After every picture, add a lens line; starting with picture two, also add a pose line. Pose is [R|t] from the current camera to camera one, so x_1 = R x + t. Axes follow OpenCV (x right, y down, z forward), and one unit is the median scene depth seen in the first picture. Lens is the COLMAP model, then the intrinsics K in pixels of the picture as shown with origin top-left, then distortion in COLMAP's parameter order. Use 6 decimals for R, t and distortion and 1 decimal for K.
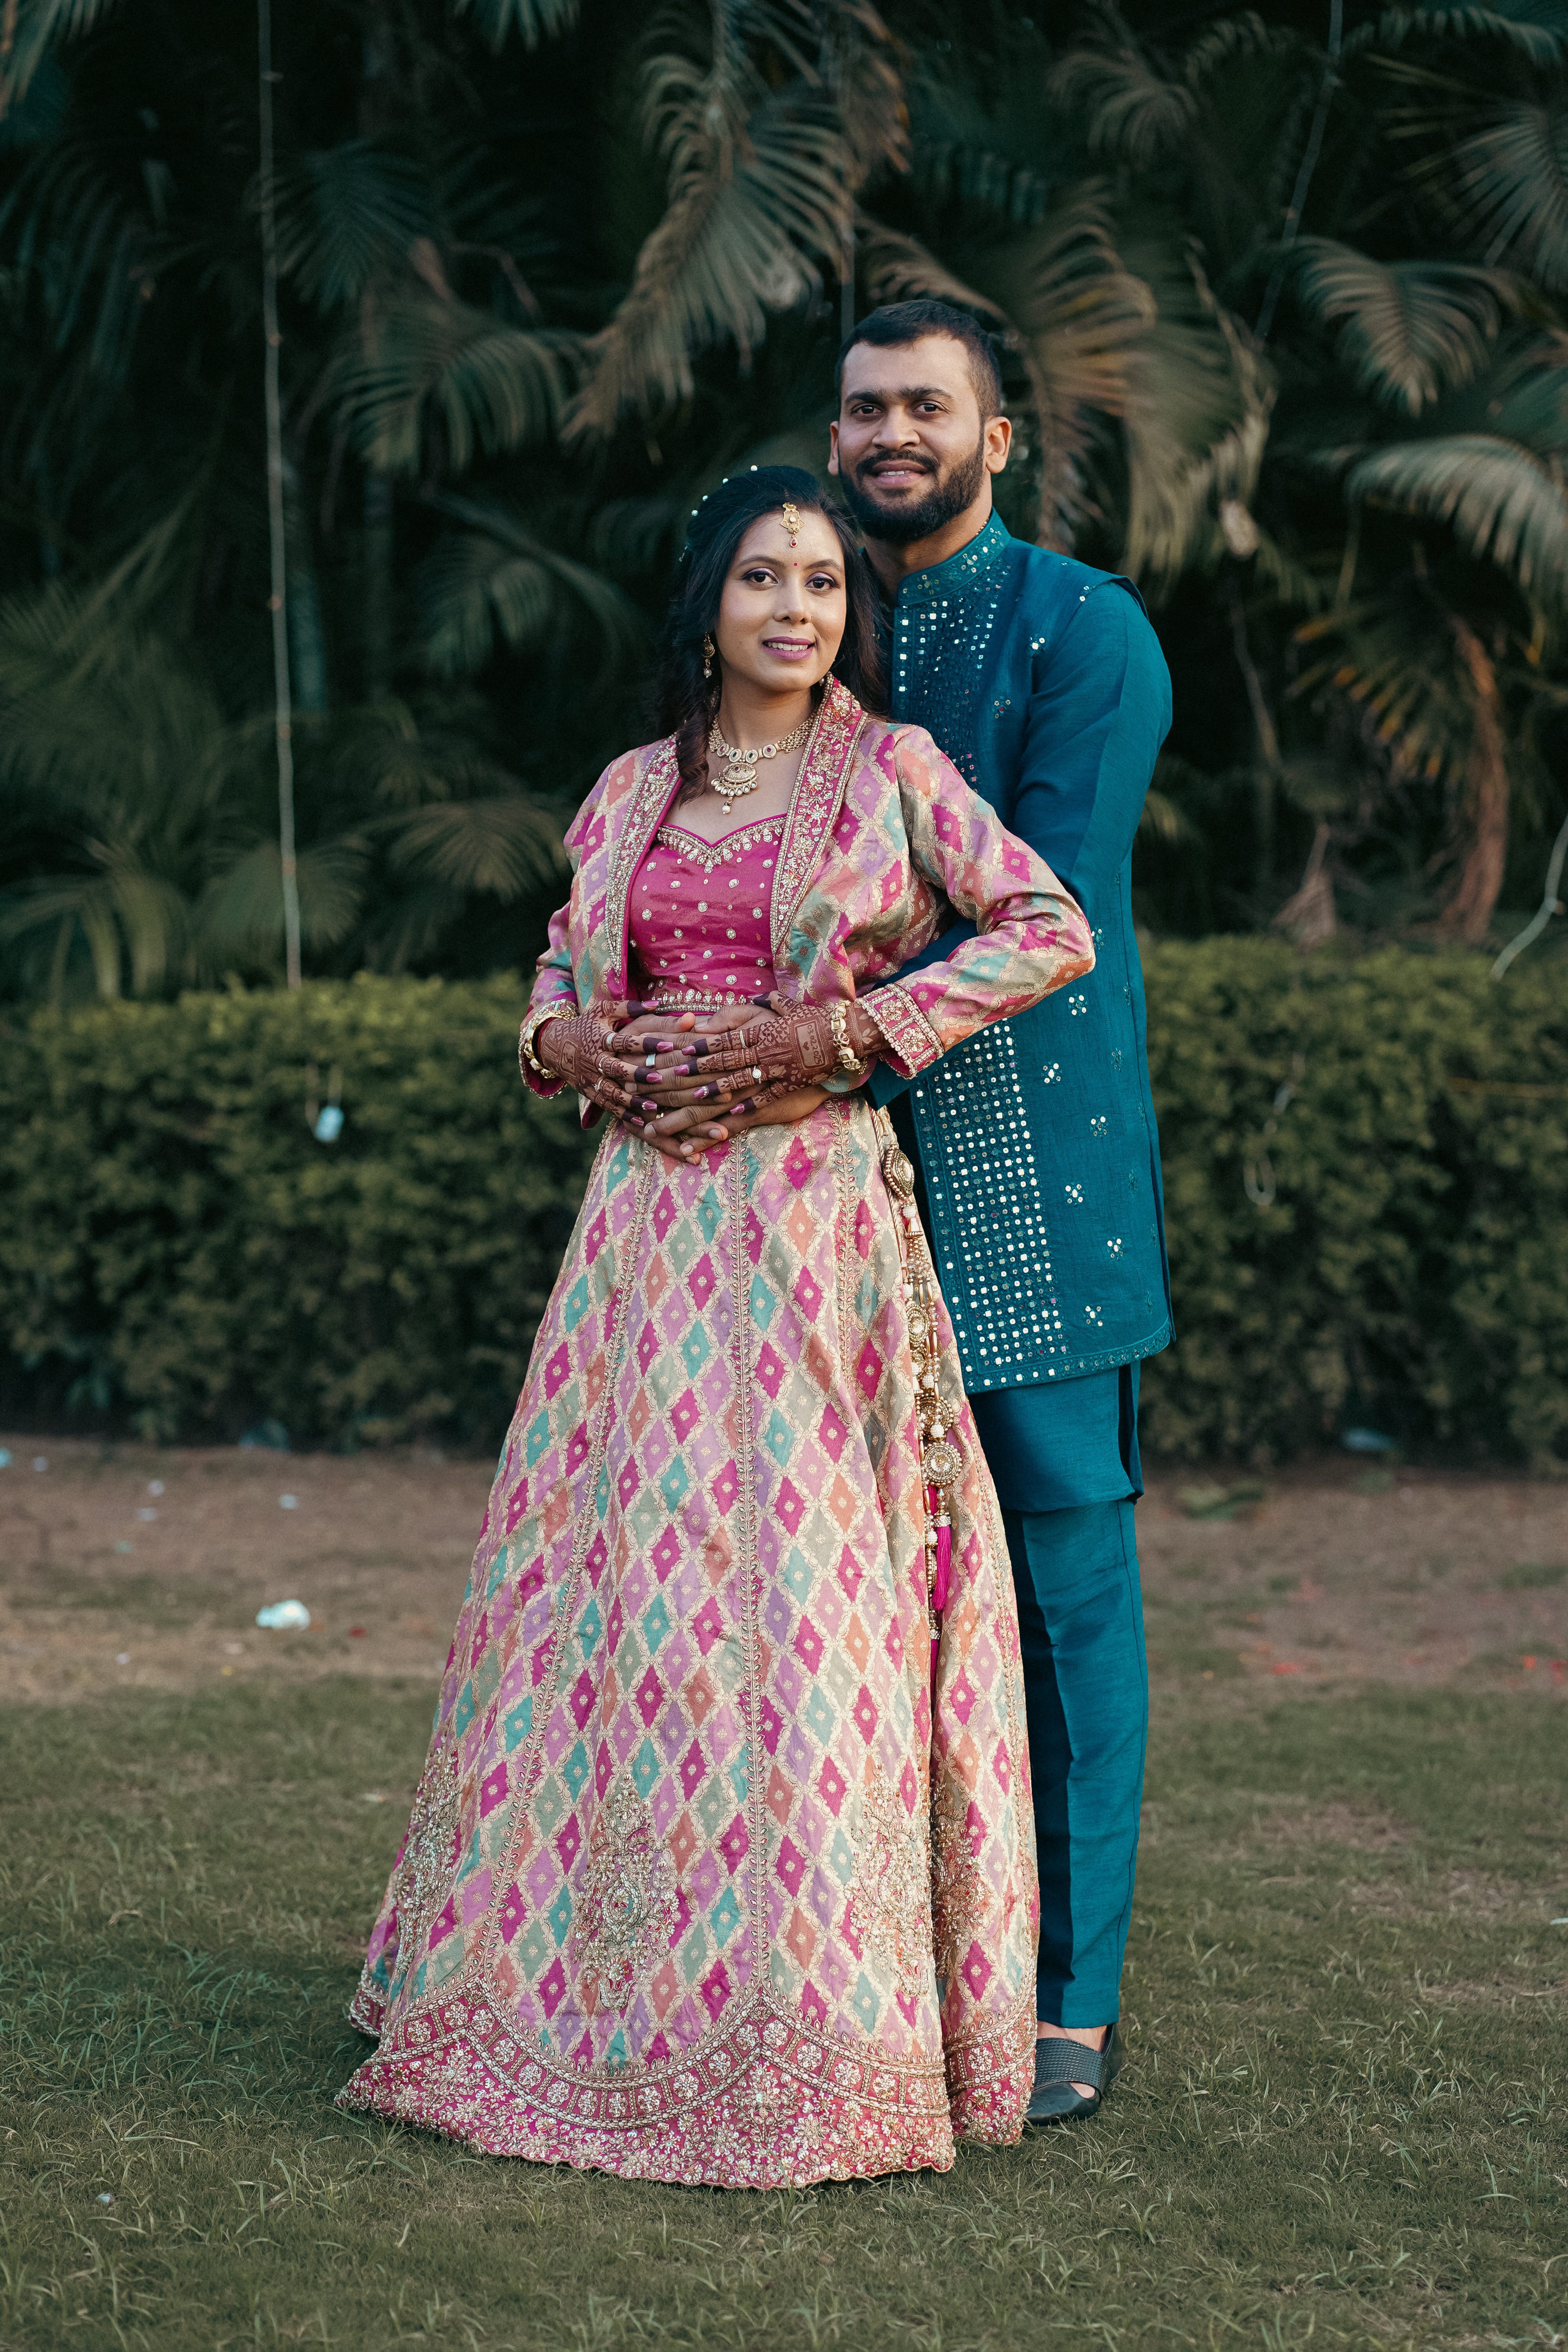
lens RADIAL K [[5853.1, 0, 758.1], [0, 5853.1, 1202.8], [0, 0, 1]] dist [0.007157, 0.000000]
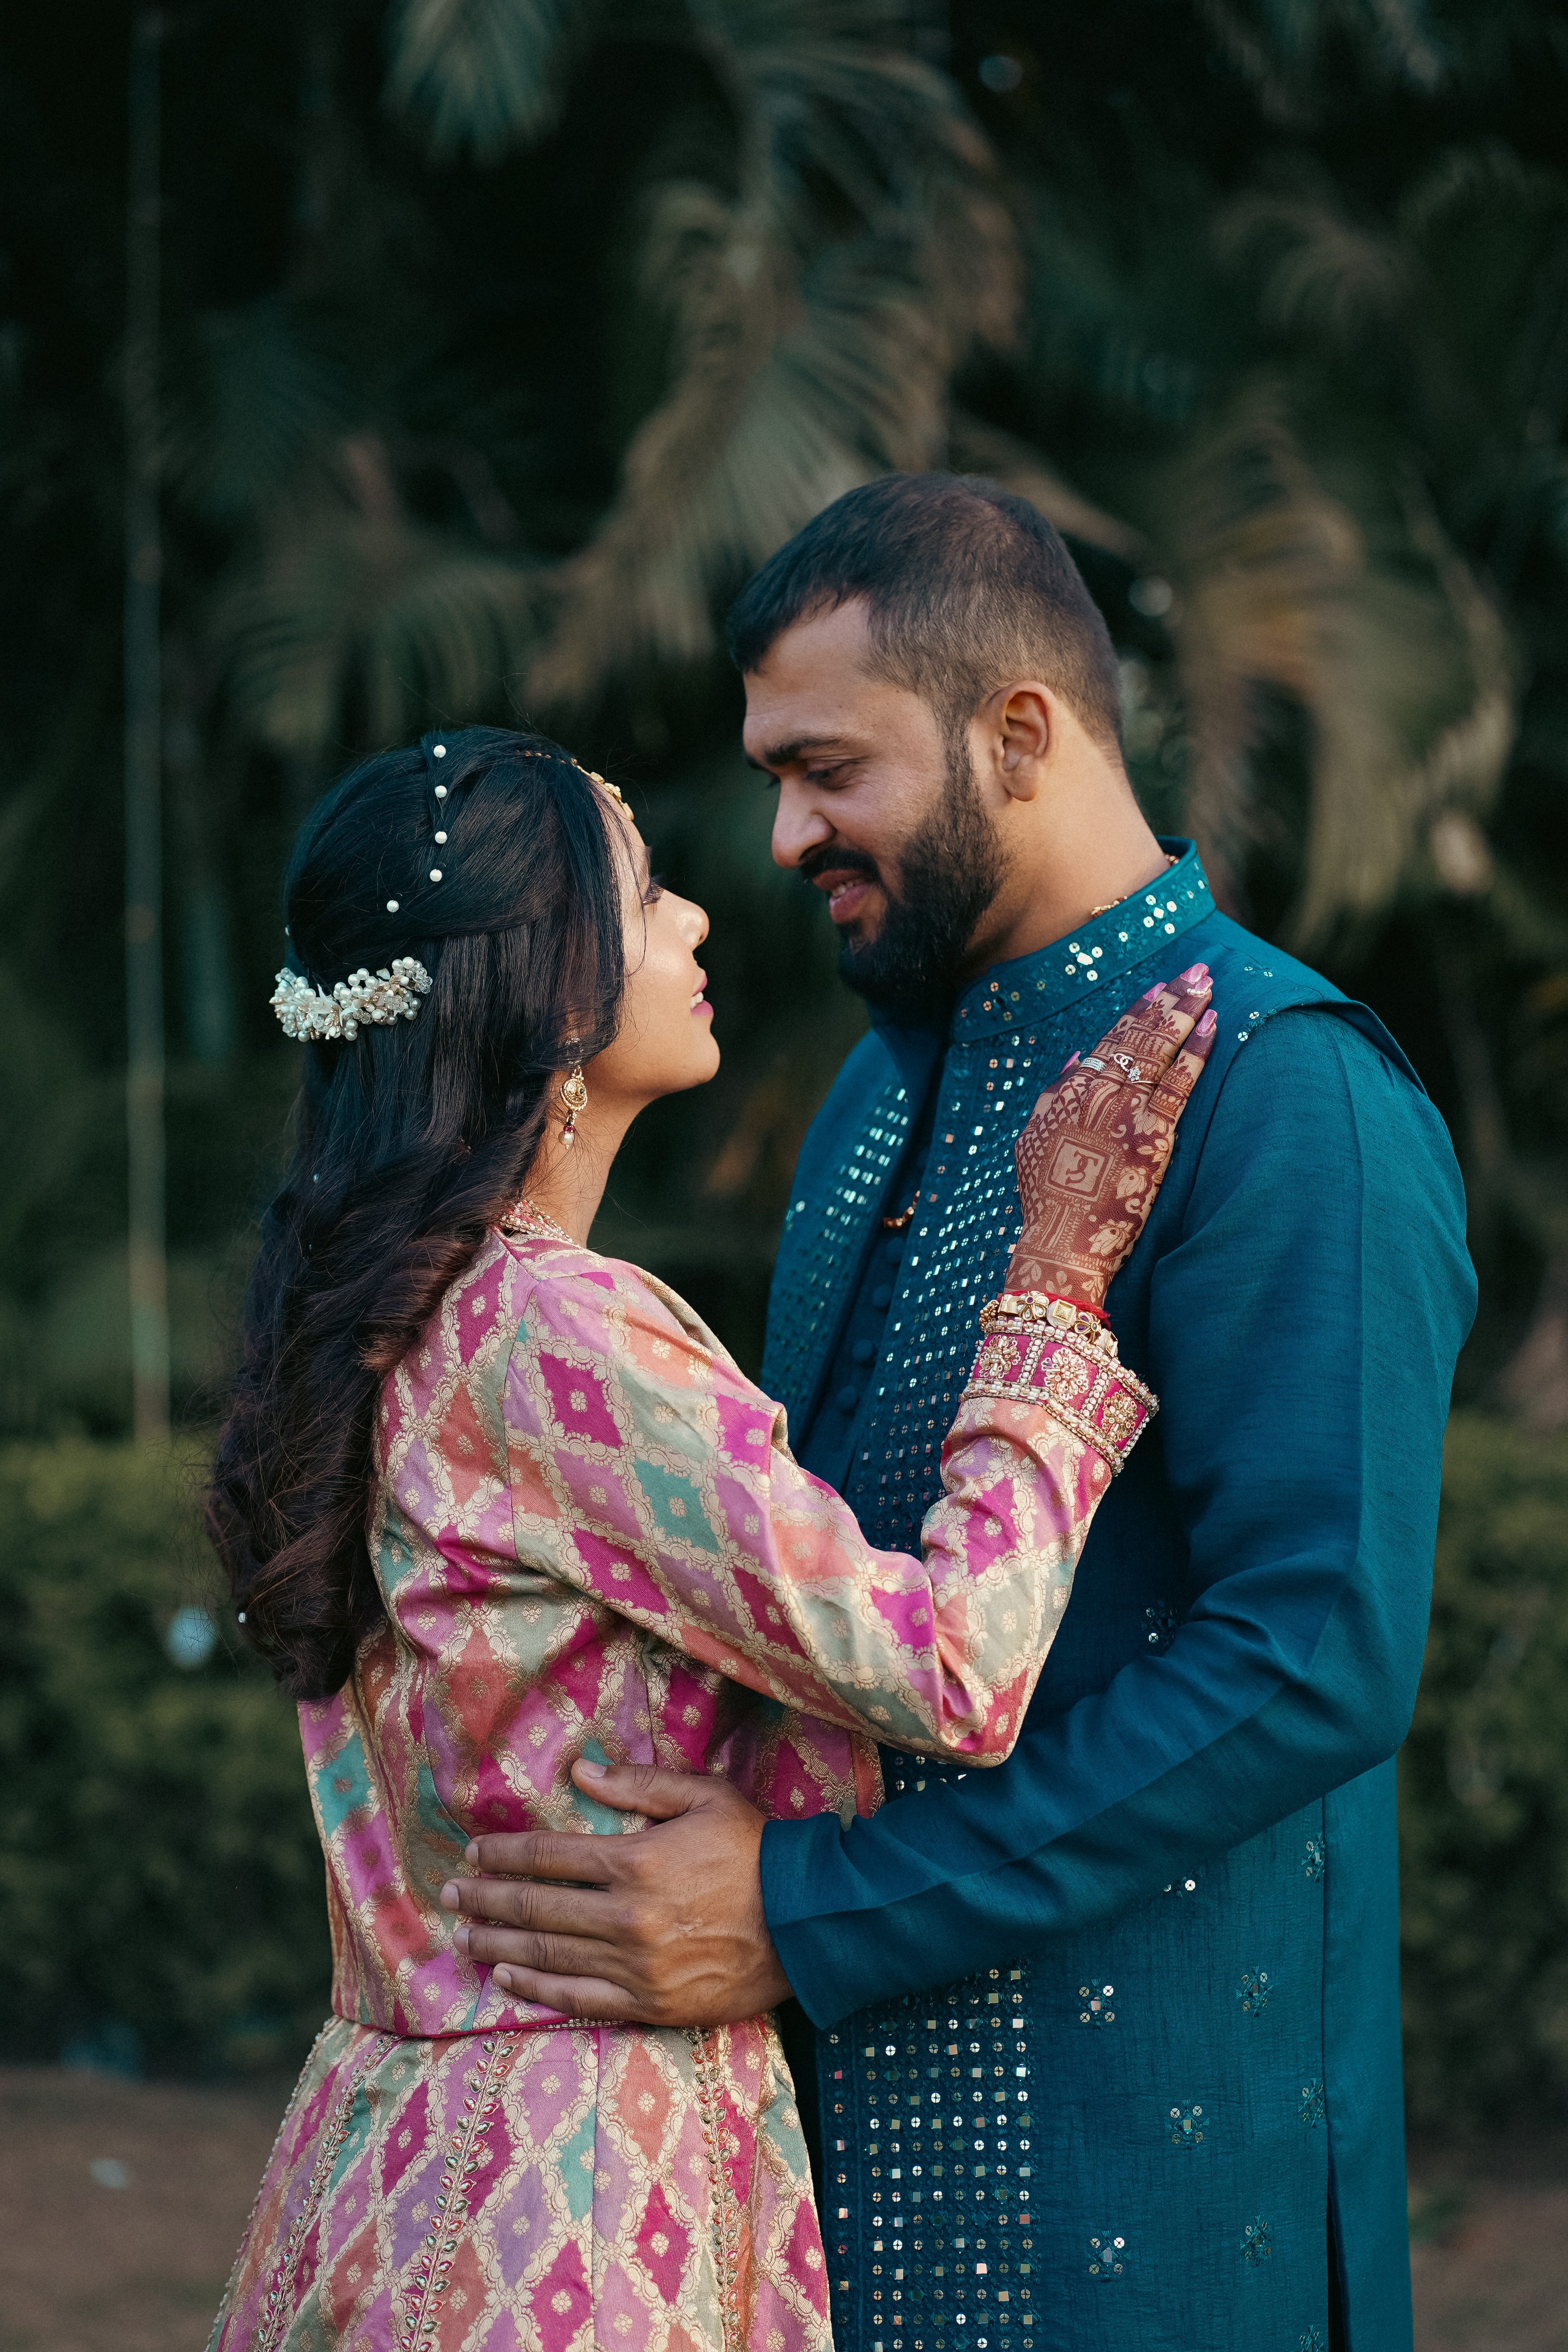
lens RADIAL K [[5761.1, 0, 769.2], [0, 5761.1, 1139.7], [0, 0, 1]] dist [0.001949, 0.000000]
pose [[0.999588, 0.024667, -0.014651, 0.007866], [-0.025471, 0.998020, -0.057502, -0.037015], [0.013204, 0.057852, 0.998238, 0.290689]]
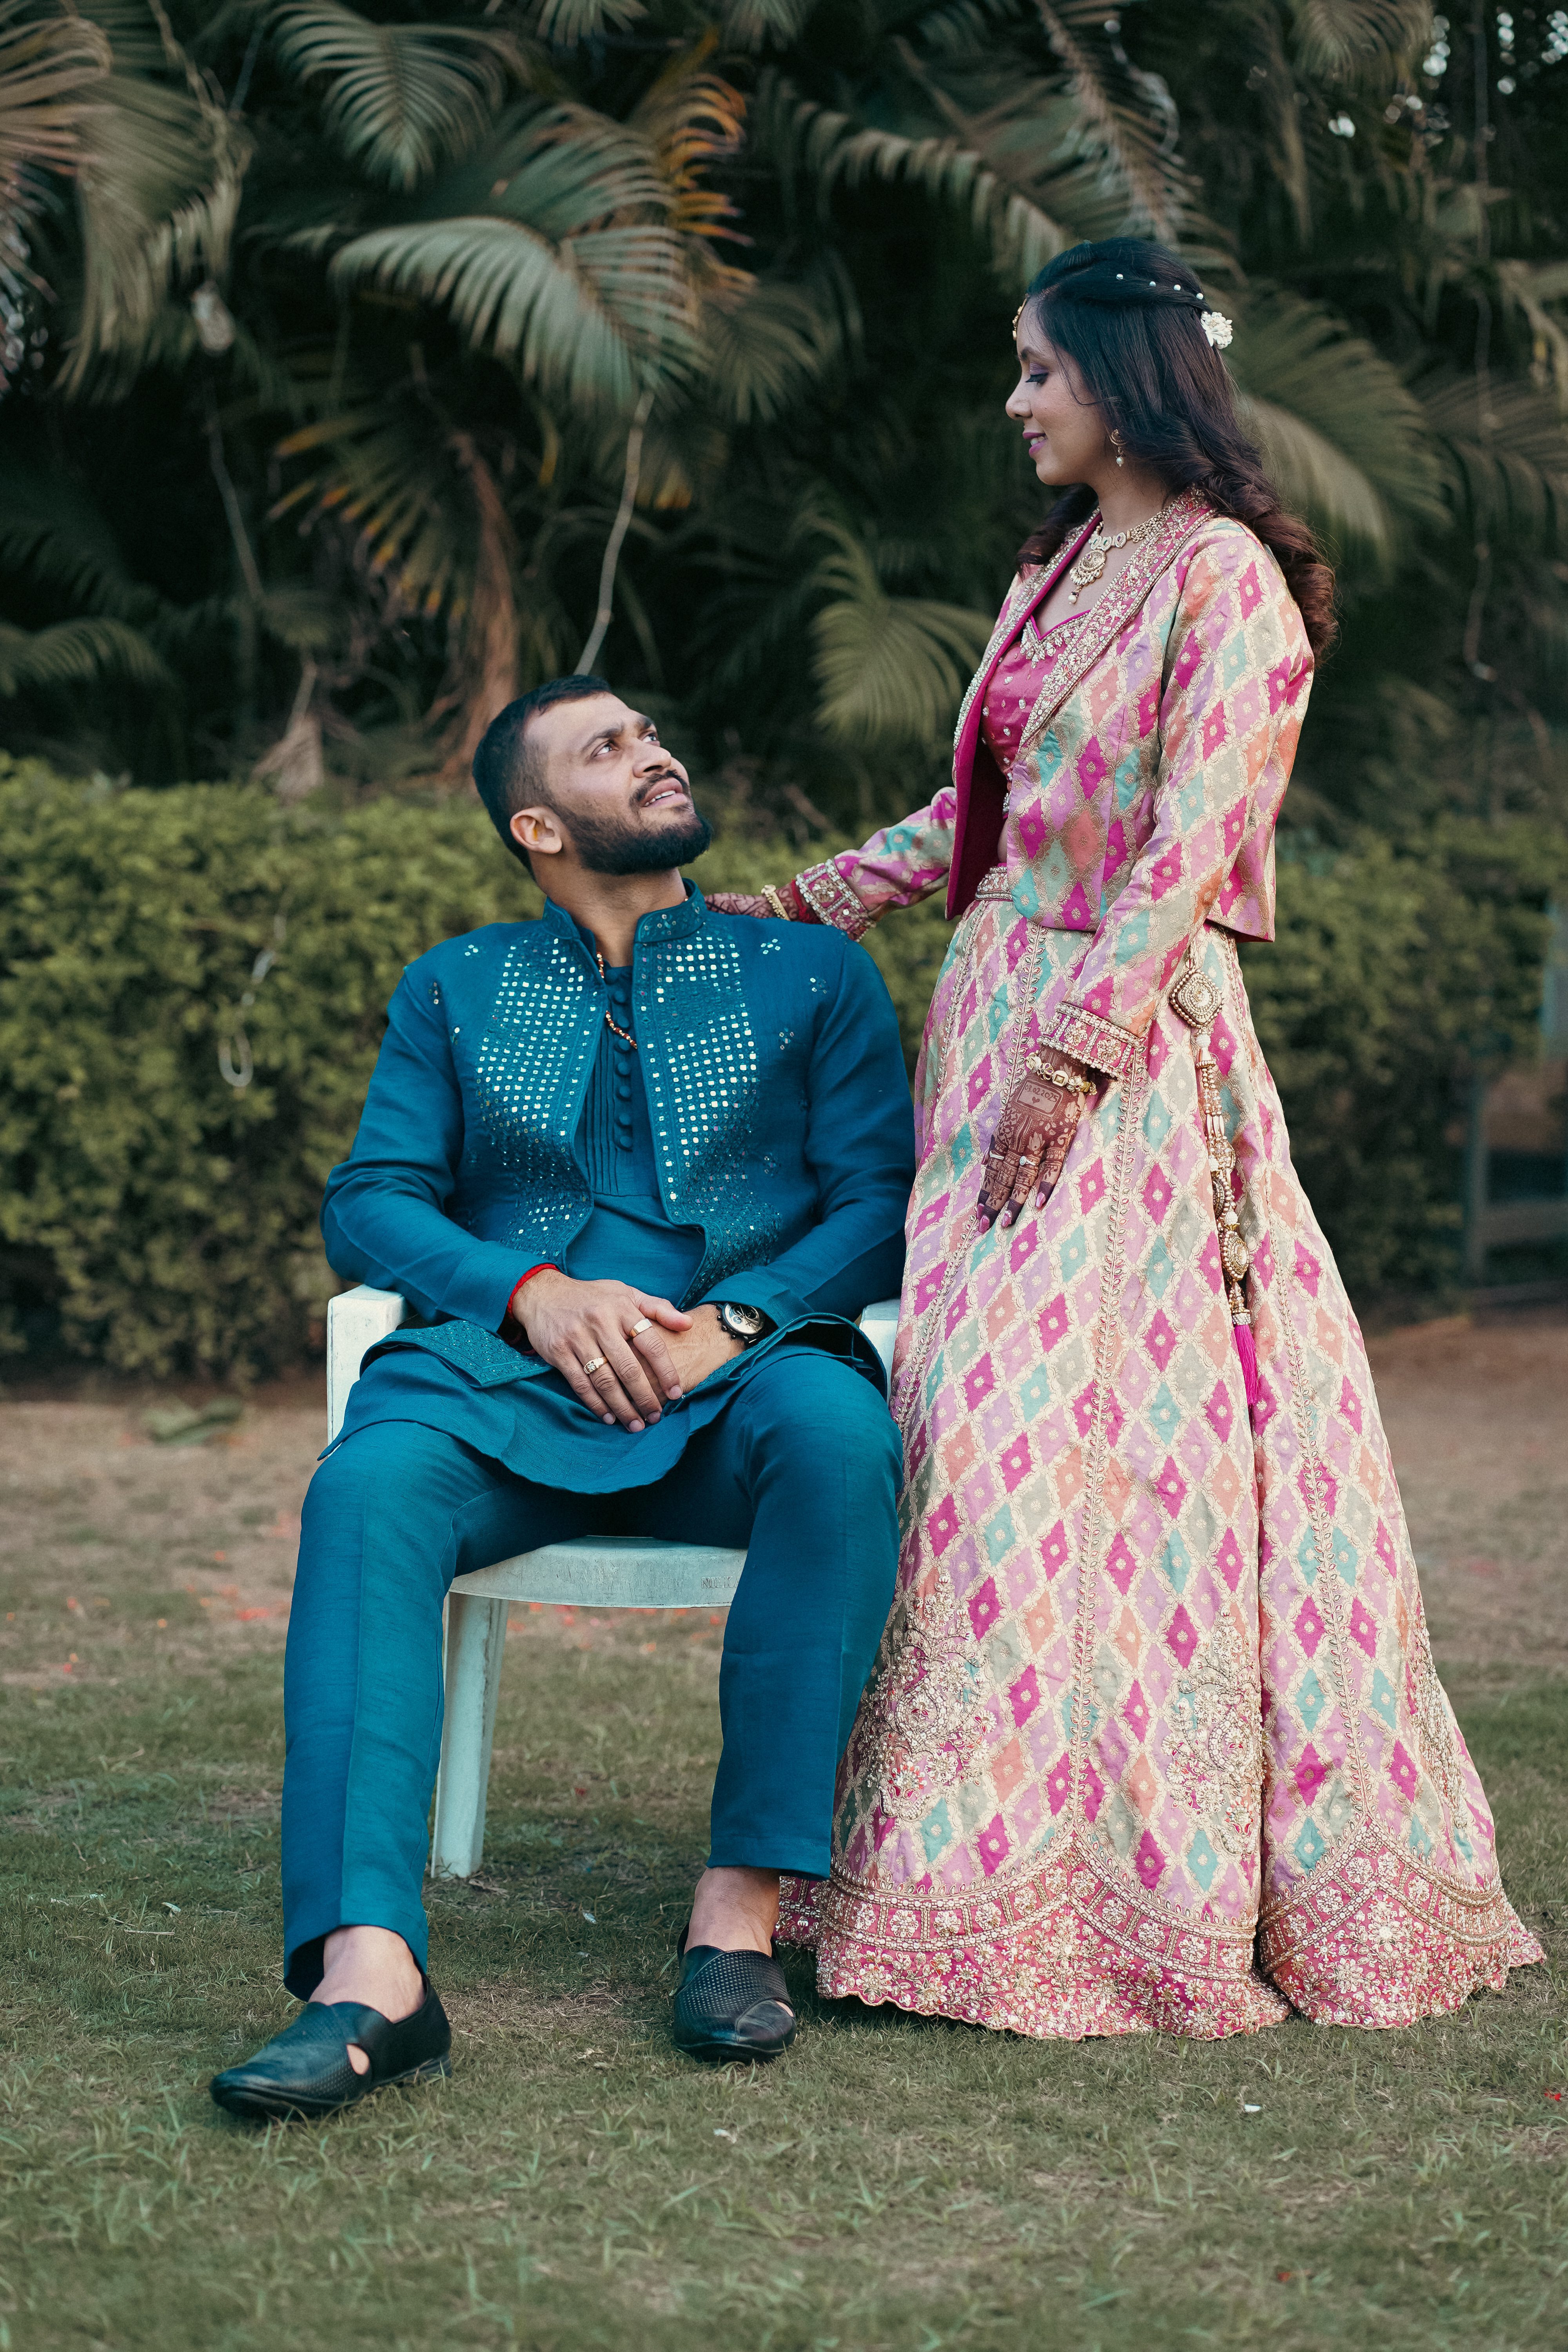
lens RADIAL K [[5853.1, 0, 822.7], [0, 5853.1, 1248.8], [0, 0, 1]] dist [0.007157, 0.000000]
pose [[0.984652, -0.002153, 0.174516, 0.018894], [-0.000896, 0.999848, 0.017391, 0.009185], [-0.174527, -0.017280, 0.984501, 0.116804]]
